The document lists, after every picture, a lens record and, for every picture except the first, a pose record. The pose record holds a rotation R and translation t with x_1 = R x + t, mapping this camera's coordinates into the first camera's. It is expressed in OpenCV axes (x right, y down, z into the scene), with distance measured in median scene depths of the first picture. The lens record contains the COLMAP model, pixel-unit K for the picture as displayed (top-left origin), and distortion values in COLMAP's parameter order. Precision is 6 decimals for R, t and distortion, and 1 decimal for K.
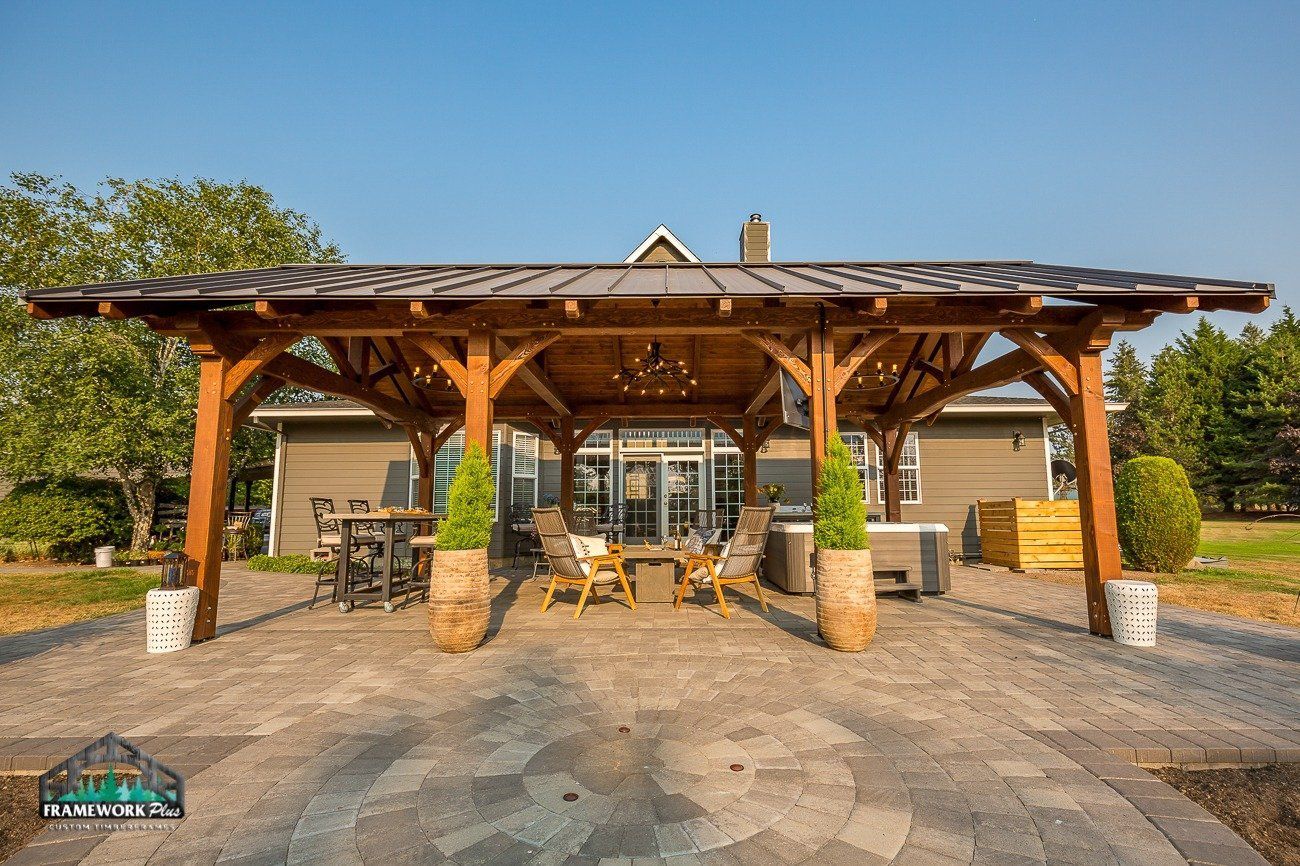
lens RADIAL K [[577.2, 0, 650.0], [0, 577.2, 433.0], [0, 0, 1]] dist [0.002048, 0.000460]
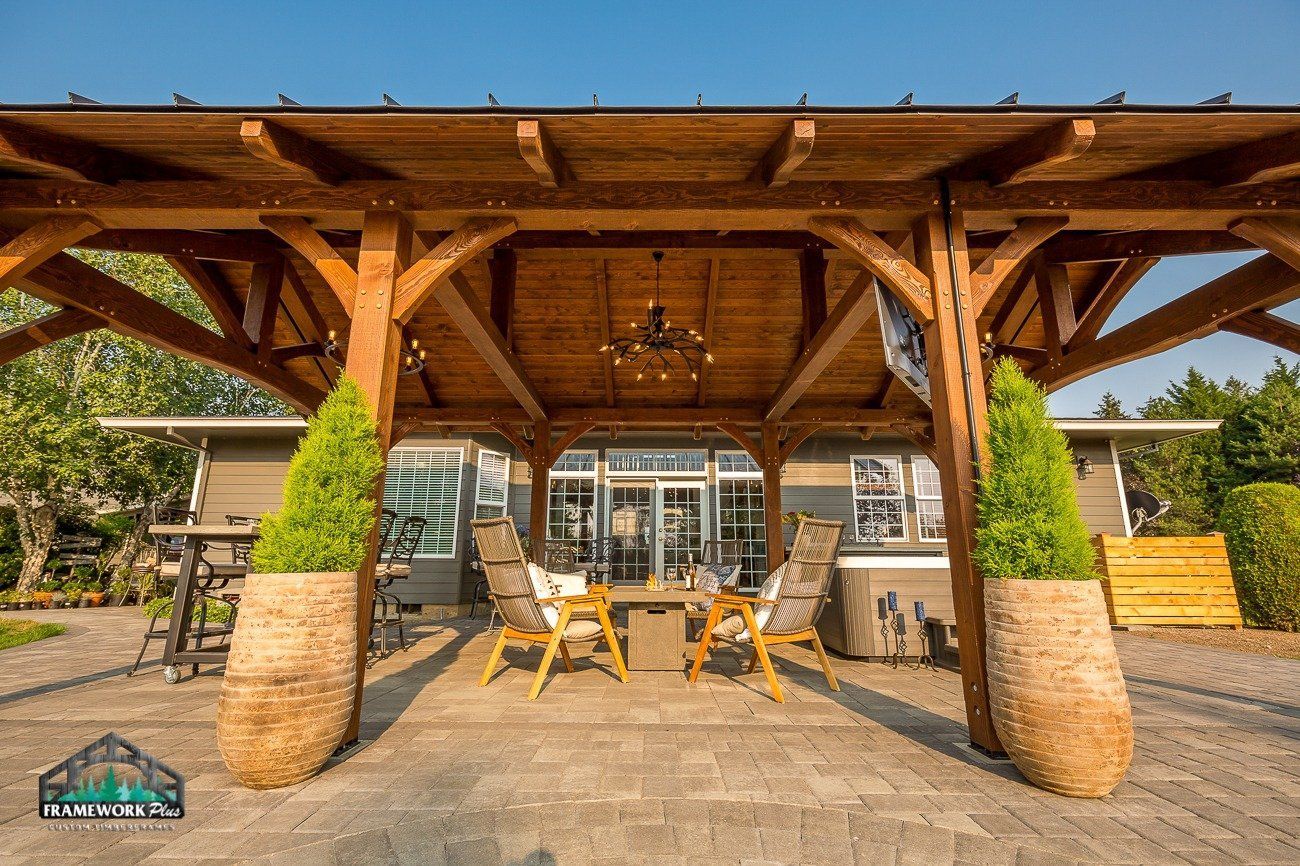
lens RADIAL K [[587.9, 0, 639.6], [0, 587.9, 416.8], [0, 0, 1]] dist [0.001439, -0.000052]
pose [[0.999917, 0.012252, 0.003879, -0.011114], [-0.011781, 0.994484, -0.104222, 0.047541], [-0.005134, 0.104168, 0.994546, 0.191036]]
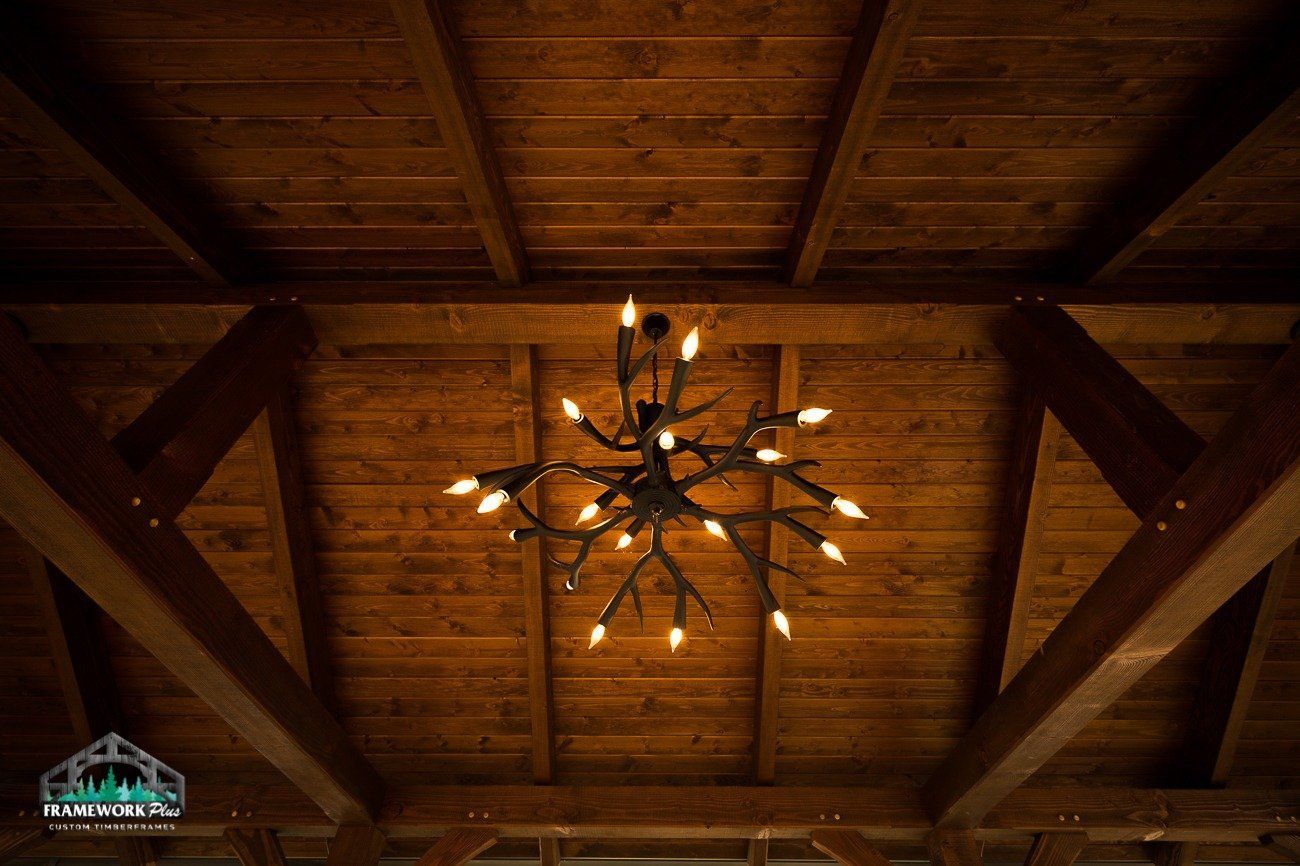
lens RADIAL K [[577.2, 0, 650.0], [0, 577.2, 433.0], [0, 0, 1]] dist [0.002048, 0.000460]
pose [[0.999728, 0.021743, 0.008425, 0.004800], [-0.010968, 0.757315, -0.652958, 0.012424], [-0.020578, 0.652688, 0.757348, 0.622311]]
